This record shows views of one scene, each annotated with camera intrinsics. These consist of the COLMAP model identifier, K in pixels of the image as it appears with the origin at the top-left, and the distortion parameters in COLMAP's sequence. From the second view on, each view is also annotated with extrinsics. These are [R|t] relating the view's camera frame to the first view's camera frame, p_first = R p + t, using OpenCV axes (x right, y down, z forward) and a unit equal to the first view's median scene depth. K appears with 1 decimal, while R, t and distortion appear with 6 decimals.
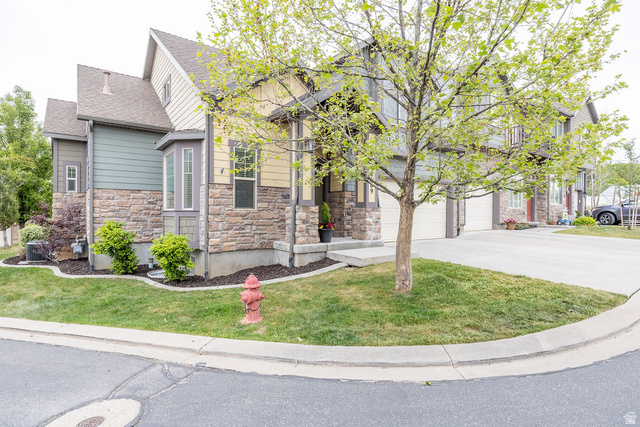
lens RADIAL K [[345.9, 0, 321.0], [0, 345.9, 214.6], [0, 0, 1]] dist [-0.001133, -0.000025]
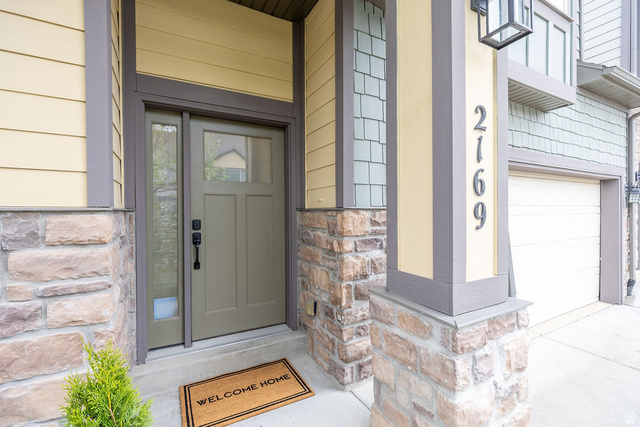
lens RADIAL K [[284.3, 0, 319.3], [0, 284.3, 214.3], [0, 0, 1]] dist [0.000548, 0.000091]
pose [[0.990396, -0.011198, -0.137803, 0.078998], [0.012532, 0.999883, 0.008811, -0.066282], [0.137688, -0.010453, 0.990421, 0.782882]]
